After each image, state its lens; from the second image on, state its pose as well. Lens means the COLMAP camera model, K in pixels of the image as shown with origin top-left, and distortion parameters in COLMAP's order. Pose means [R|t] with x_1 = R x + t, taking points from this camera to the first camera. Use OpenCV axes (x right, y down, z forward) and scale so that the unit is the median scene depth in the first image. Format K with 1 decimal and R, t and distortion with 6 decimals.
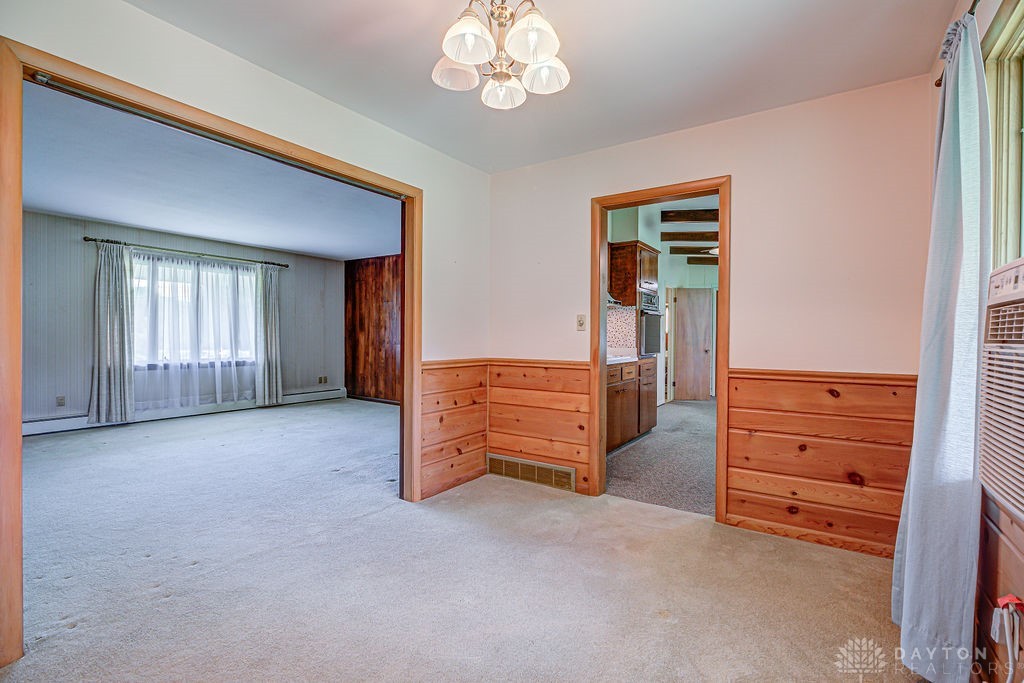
lens RADIAL K [[467.5, 0, 515.7], [0, 467.5, 338.7], [0, 0, 1]] dist [-0.011927, -0.000686]
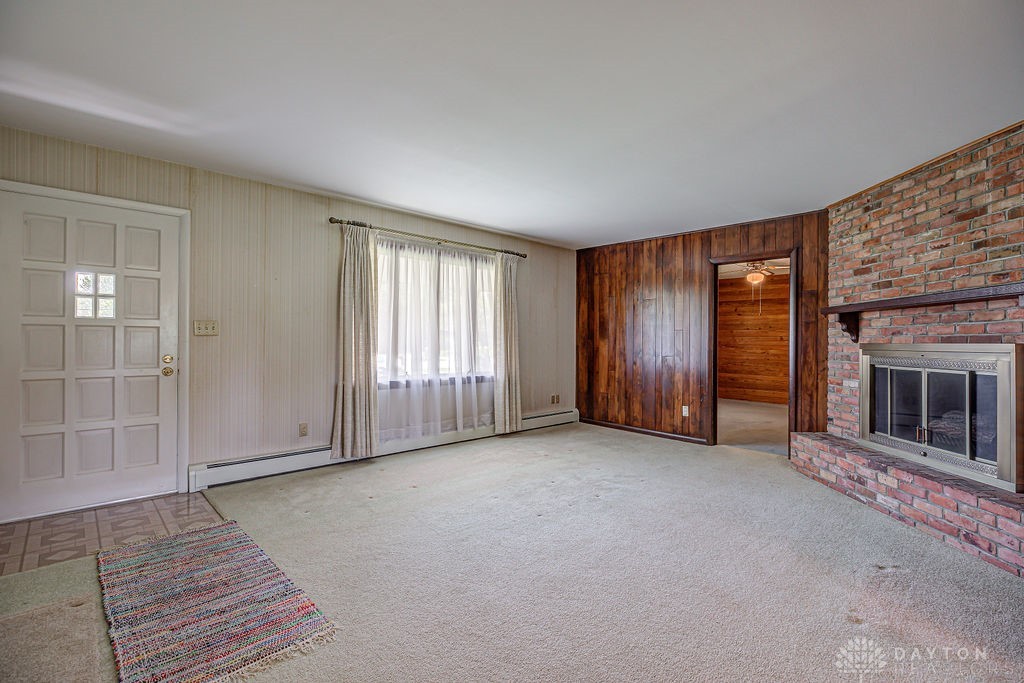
lens RADIAL K [[467.5, 0, 513.7], [0, 467.5, 341.8], [0, 0, 1]] dist [-0.011927, -0.000686]
pose [[0.973913, 0.002930, -0.226903, -0.358680], [-0.003549, 0.999991, -0.002321, -0.009269], [0.226894, 0.003066, 0.973915, 0.244129]]
